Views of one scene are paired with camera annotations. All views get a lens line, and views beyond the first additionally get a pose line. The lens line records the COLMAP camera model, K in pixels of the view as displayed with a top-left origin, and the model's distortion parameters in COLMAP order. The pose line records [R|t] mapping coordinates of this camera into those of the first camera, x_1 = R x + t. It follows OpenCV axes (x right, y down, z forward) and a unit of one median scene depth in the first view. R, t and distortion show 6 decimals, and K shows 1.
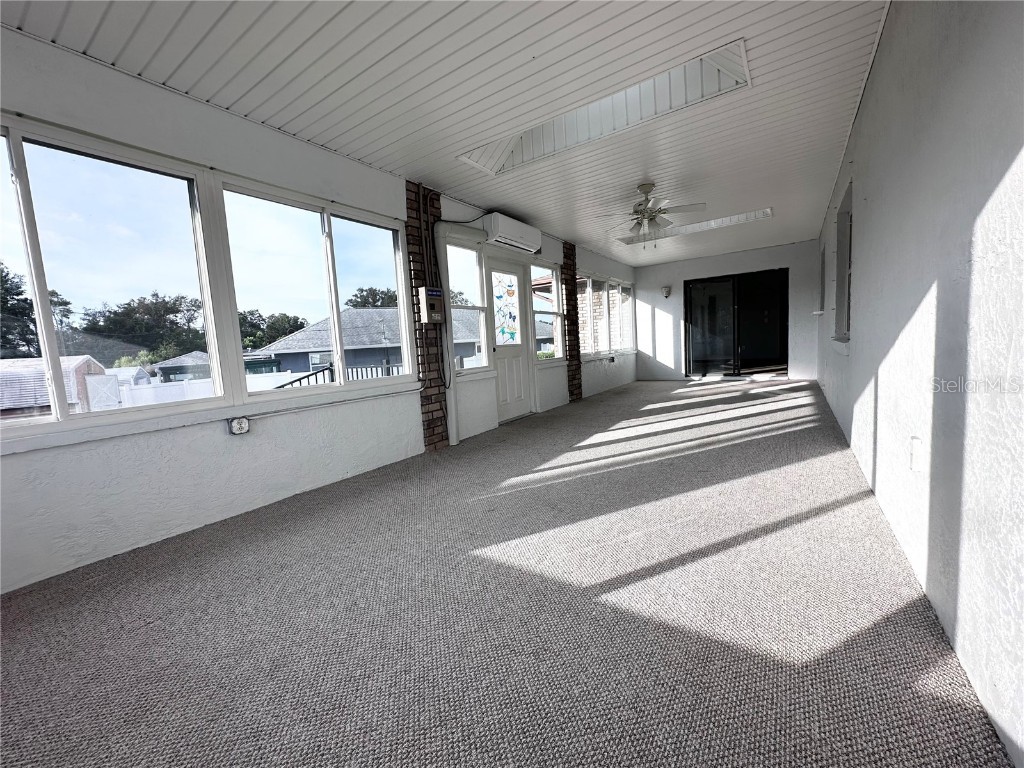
lens RADIAL K [[409.0, 0, 512.0], [0, 409.0, 384.0], [0, 0, 1]] dist [-0.000894, 0.000439]
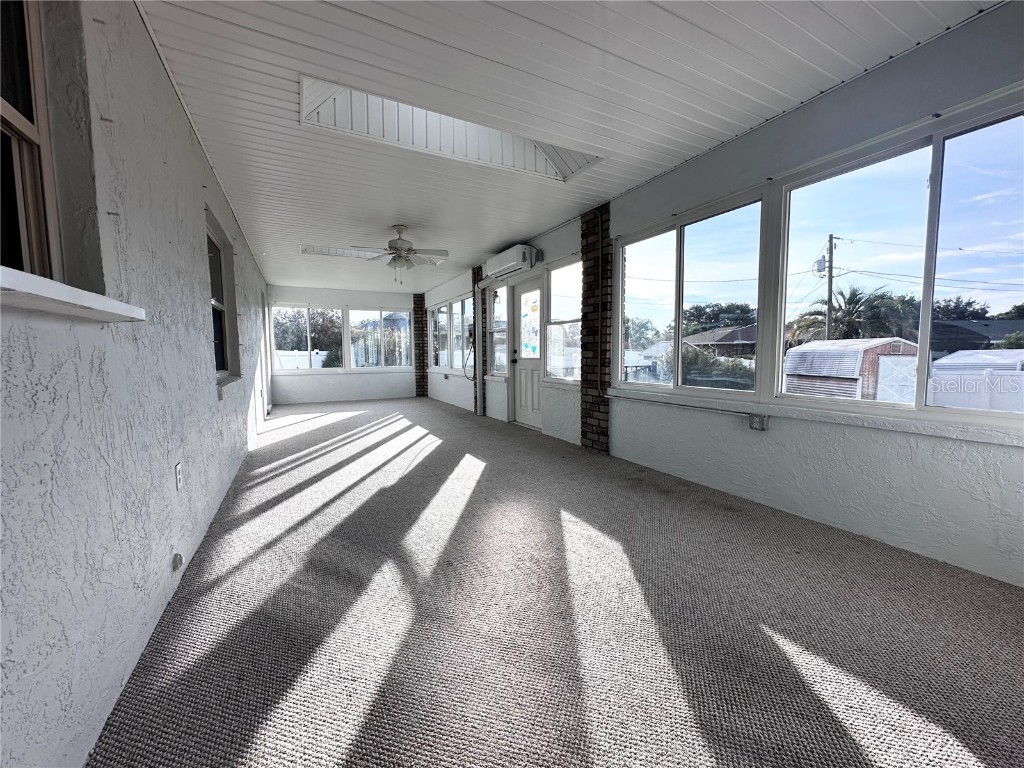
lens RADIAL K [[409.0, 0, 512.0], [0, 409.0, 384.0], [0, 0, 1]] dist [-0.000894, 0.000439]
pose [[-0.465638, 0.132248, -0.875038, 0.093769], [-0.047831, 0.983565, 0.174102, -0.020703], [0.883682, 0.122922, -0.451660, 0.140625]]
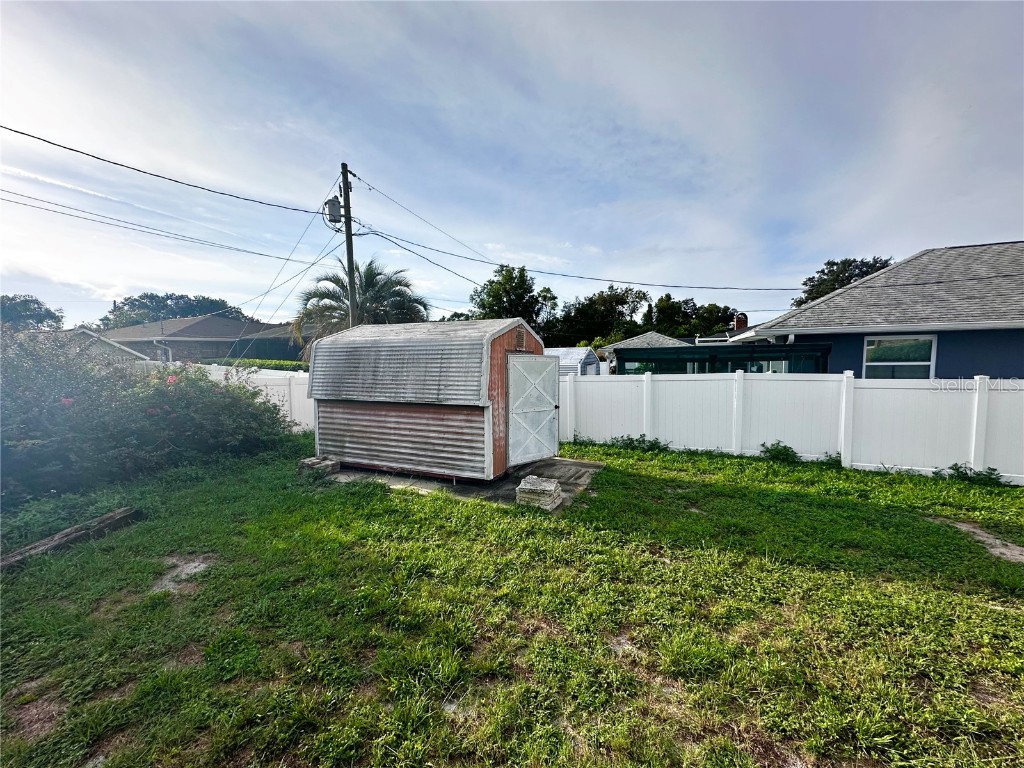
lens RADIAL K [[409.0, 0, 512.0], [0, 409.0, 384.0], [0, 0, 1]] dist [-0.000894, 0.000439]
pose [[0.593198, 0.114329, -0.796897, -0.139291], [-0.103965, 0.992455, 0.064995, -0.003672], [0.798316, 0.044294, 0.600608, 0.154961]]
